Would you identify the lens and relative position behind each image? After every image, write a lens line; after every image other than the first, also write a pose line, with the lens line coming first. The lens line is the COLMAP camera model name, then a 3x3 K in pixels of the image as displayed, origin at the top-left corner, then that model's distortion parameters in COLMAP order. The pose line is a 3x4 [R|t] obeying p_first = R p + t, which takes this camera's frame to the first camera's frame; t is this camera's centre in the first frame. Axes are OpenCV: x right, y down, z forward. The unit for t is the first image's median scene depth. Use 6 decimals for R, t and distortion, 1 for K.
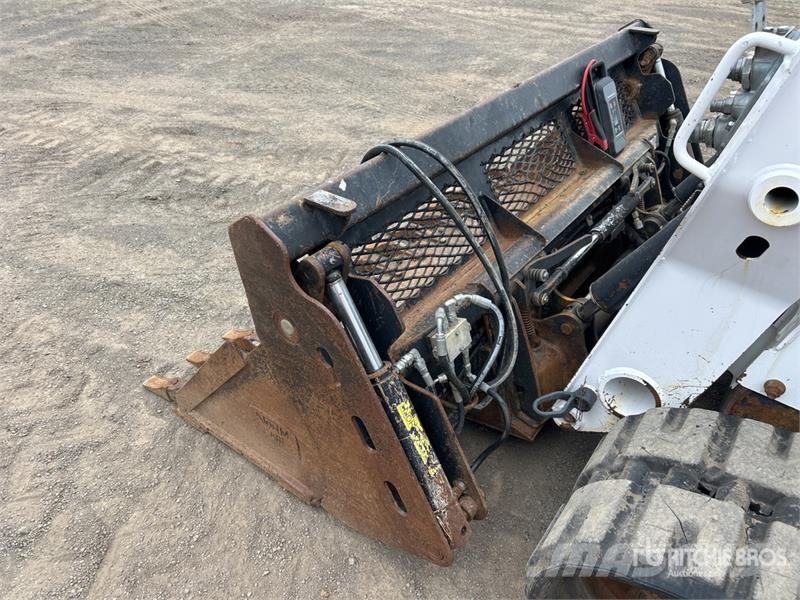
lens RADIAL K [[603.3, 0, 401.0], [0, 603.3, 303.6], [0, 0, 1]] dist [0.065377, -0.076662]
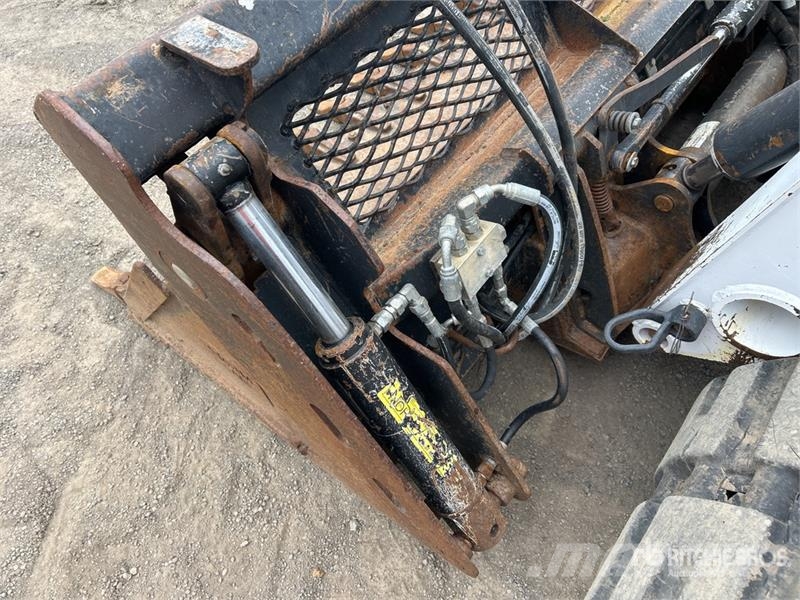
lens RADIAL K [[603.3, 0, 402.9], [0, 603.3, 294.5], [0, 0, 1]] dist [0.065377, -0.076662]
pose [[0.994118, -0.029721, -0.104143, 0.070295], [0.062143, 0.944092, 0.323771, -0.100021], [0.088698, -0.328339, 0.940386, 0.373282]]
